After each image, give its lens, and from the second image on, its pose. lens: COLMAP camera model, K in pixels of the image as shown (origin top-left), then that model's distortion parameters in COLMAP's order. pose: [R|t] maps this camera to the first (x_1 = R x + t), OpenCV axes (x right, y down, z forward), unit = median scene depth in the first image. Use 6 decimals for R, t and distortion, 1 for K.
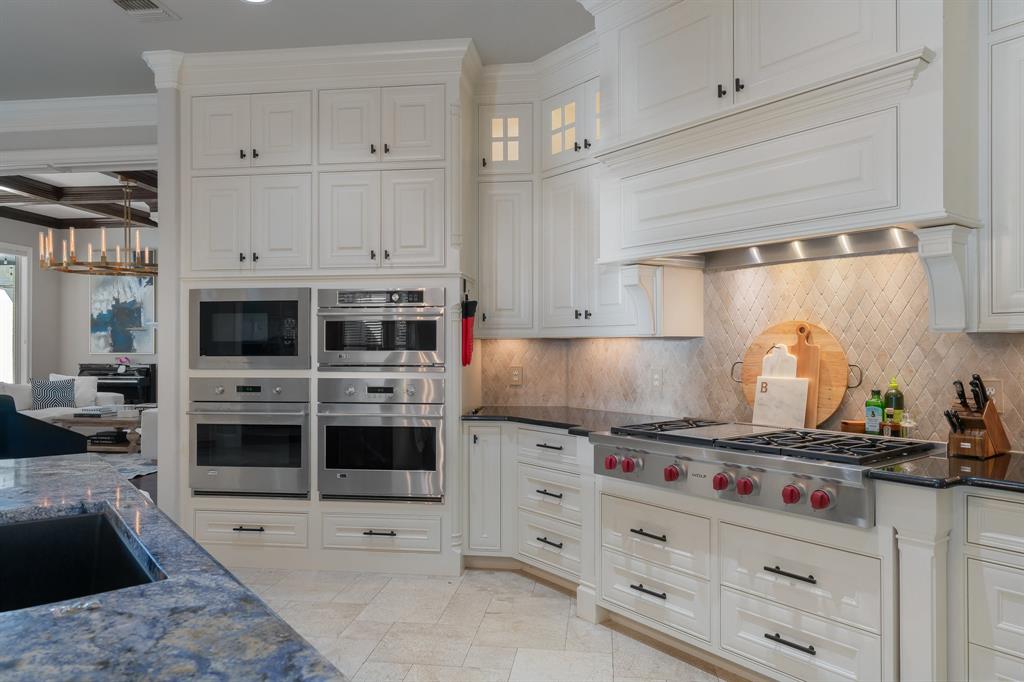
lens RADIAL K [[704.0, 0, 512.1], [0, 704.0, 340.5], [0, 0, 1]] dist [-0.003881, 0.000854]
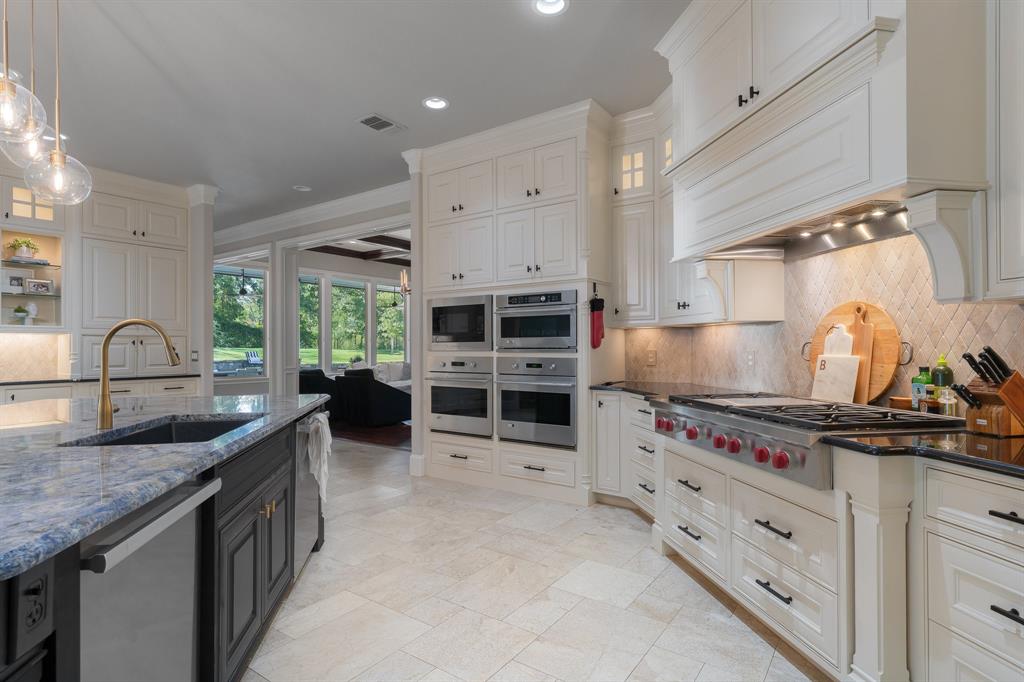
lens RADIAL K [[540.2, 0, 507.6], [0, 540.2, 343.8], [0, 0, 1]] dist [-0.004939, -0.000769]
pose [[0.875139, -0.005356, -0.483842, 0.291361], [0.007124, 0.999973, 0.001817, 0.025444], [0.483819, -0.005037, 0.875154, 0.040184]]
